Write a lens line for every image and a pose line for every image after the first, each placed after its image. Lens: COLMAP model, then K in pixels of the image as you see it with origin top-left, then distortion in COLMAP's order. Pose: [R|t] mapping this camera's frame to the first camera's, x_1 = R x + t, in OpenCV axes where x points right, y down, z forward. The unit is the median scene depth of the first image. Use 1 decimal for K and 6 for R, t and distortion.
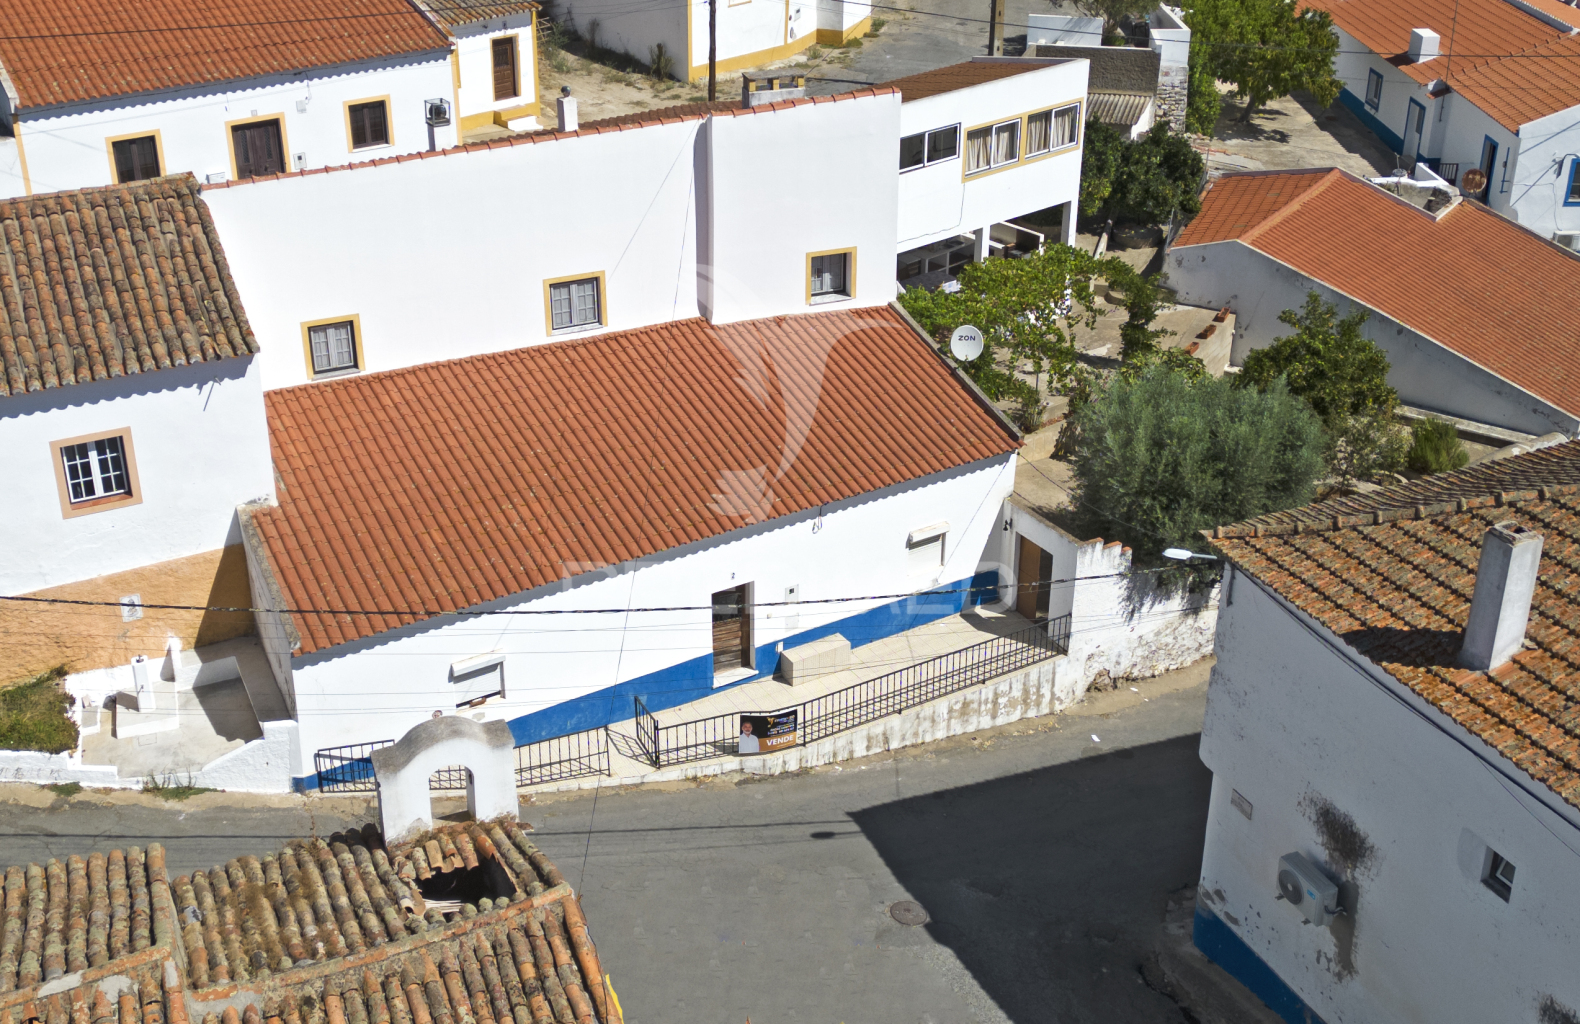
lens RADIAL K [[1724.1, 0, 761.7], [0, 1724.1, 372.2], [0, 0, 1]] dist [0.209672, -0.540777]
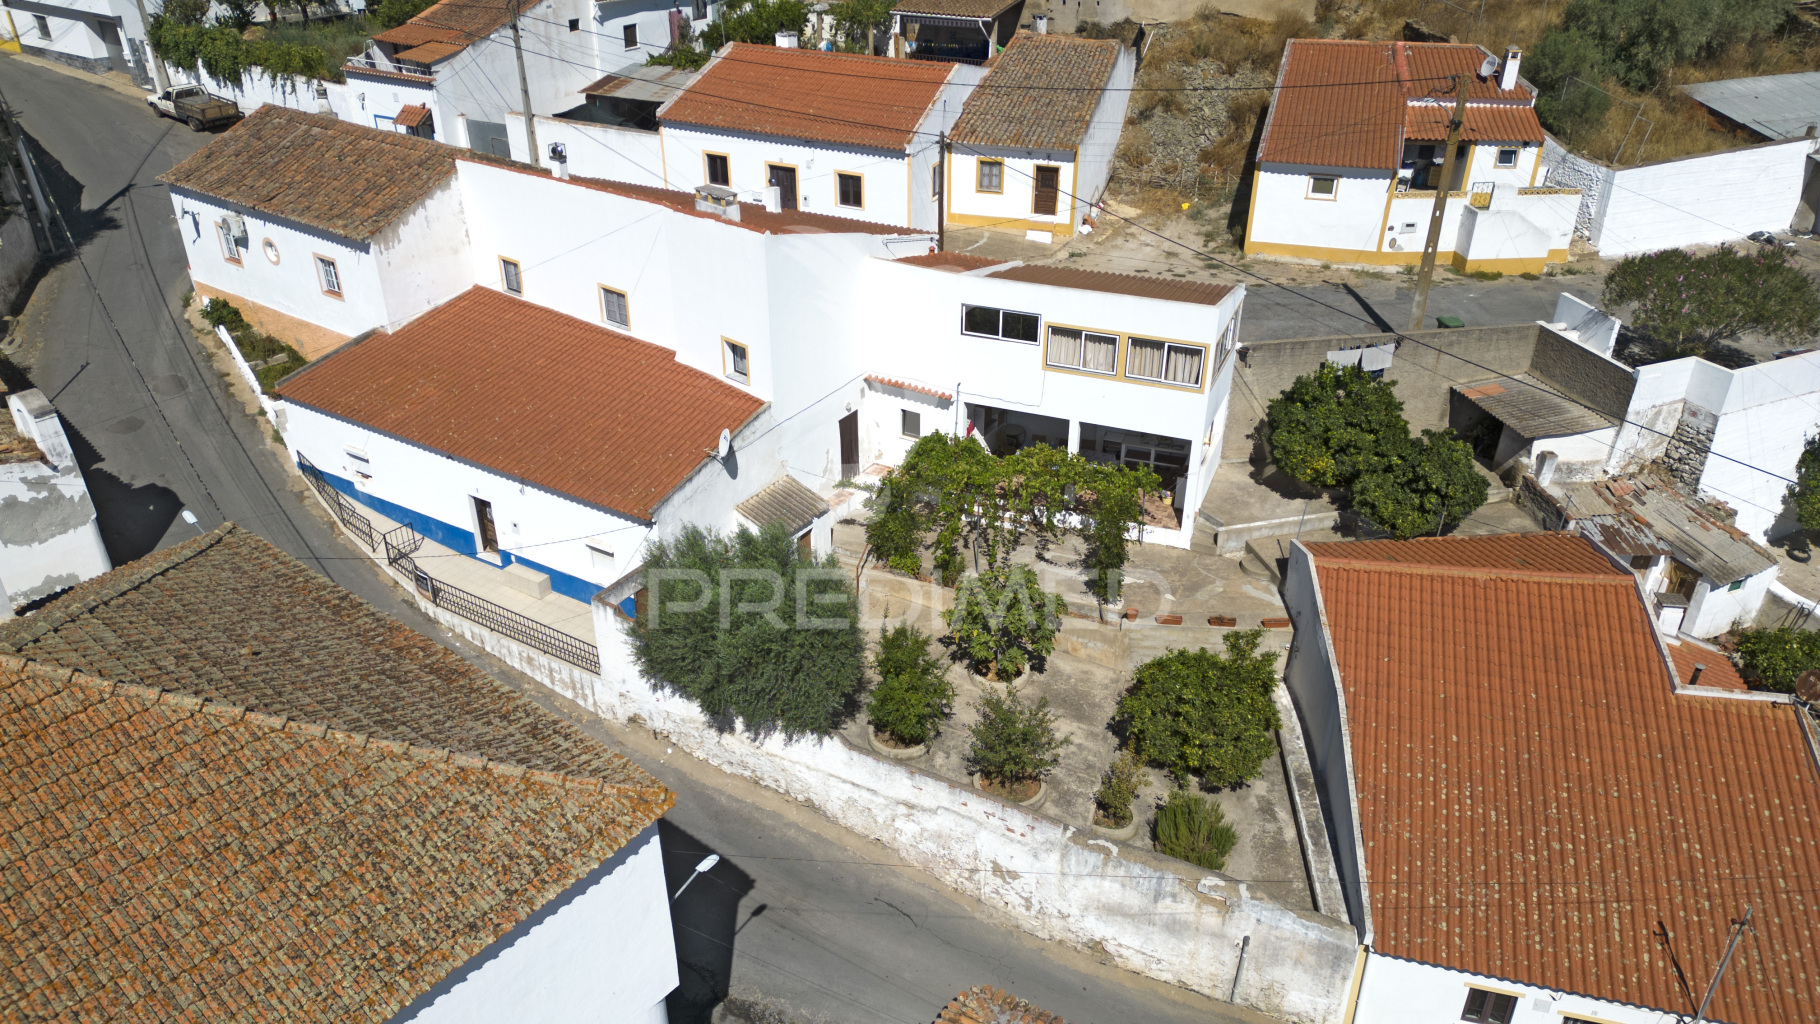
lens RADIAL K [[1268.1, 0, 927.0], [0, 1268.1, 511.5], [0, 0, 1]] dist [0.083994, -0.075303]
pose [[0.468993, 0.435141, -0.768569, 0.974778], [-0.362218, 0.888421, 0.281967, -0.302851], [0.805508, 0.146149, 0.574279, 0.652046]]
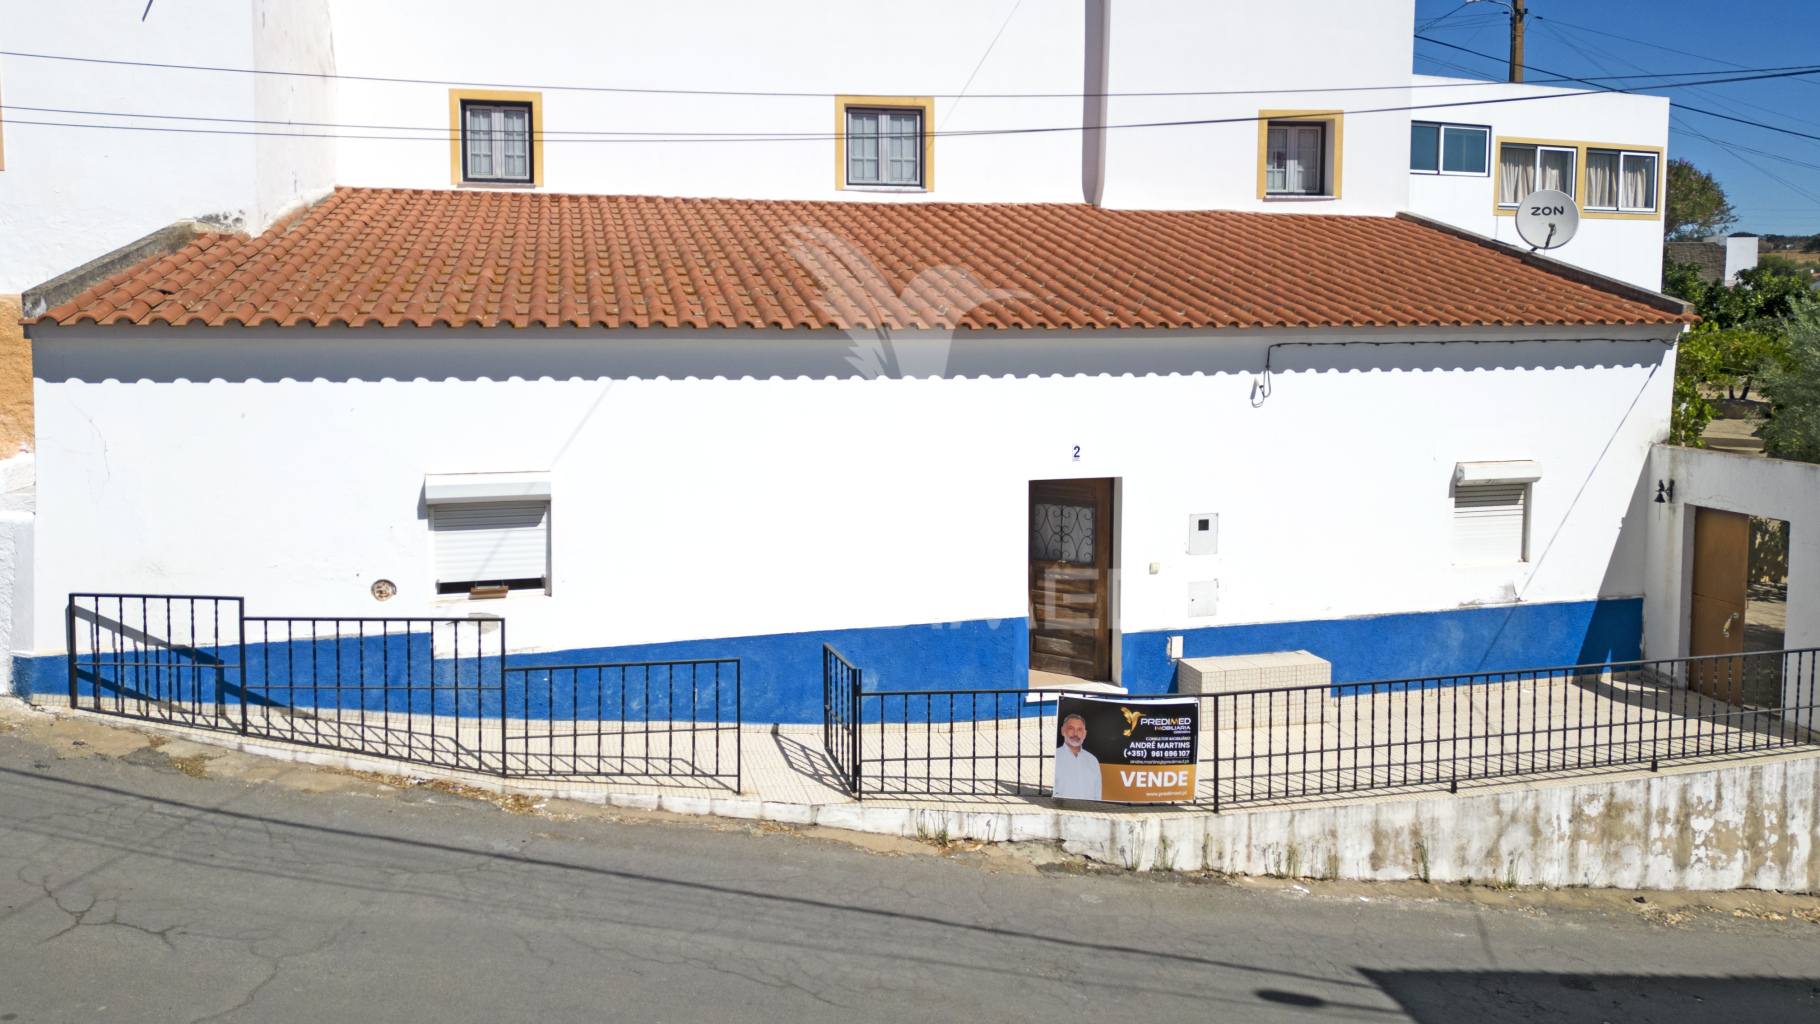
lens RADIAL K [[1313.5, 0, 916.6], [0, 1313.5, 392.9], [0, 0, 1]] dist [0.077136, -0.066377]
pose [[0.968425, 0.024394, -0.248107, 0.029808], [-0.106947, 0.939628, -0.325056, 0.217788], [0.225199, 0.341327, 0.912569, 0.617696]]
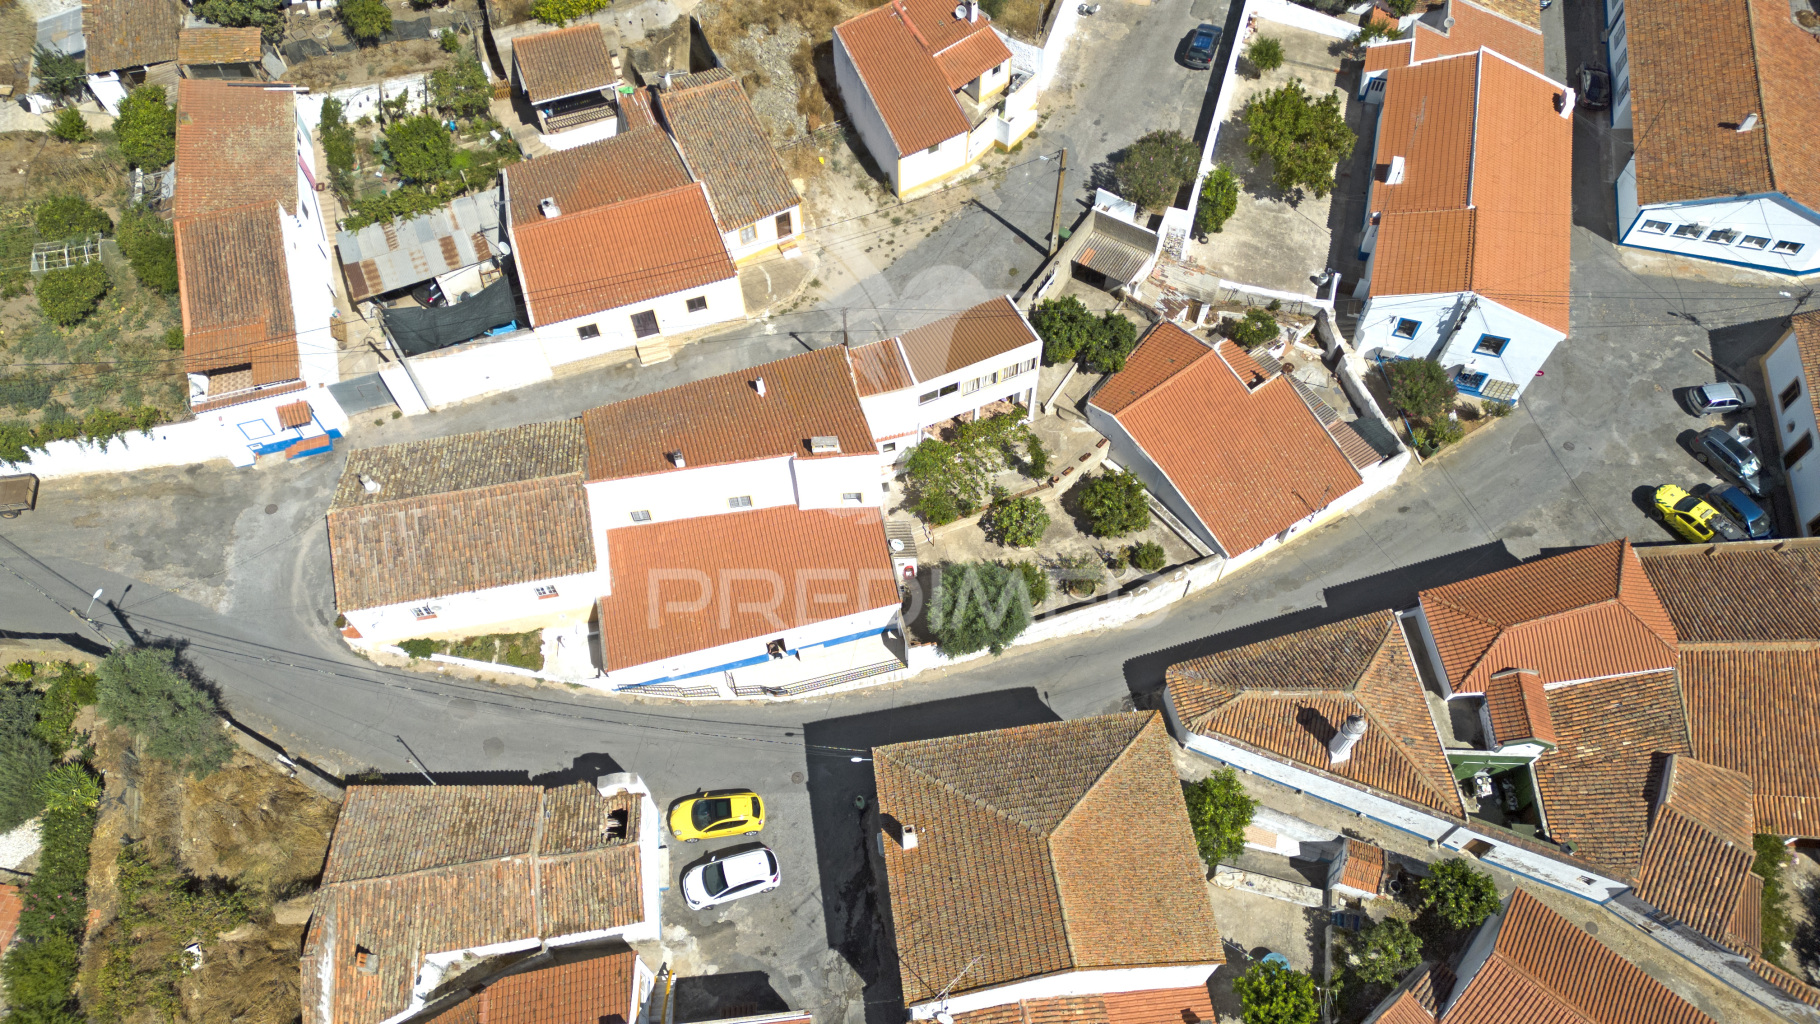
lens RADIAL K [[1268.1, 0, 927.0], [0, 1268.1, 511.5], [0, 0, 1]] dist [0.083994, -0.075303]
pose [[0.961870, 0.238243, -0.134340, 0.411585], [-0.115364, 0.798740, 0.590513, -1.179466], [0.247988, -0.552499, 0.795768, -0.384393]]
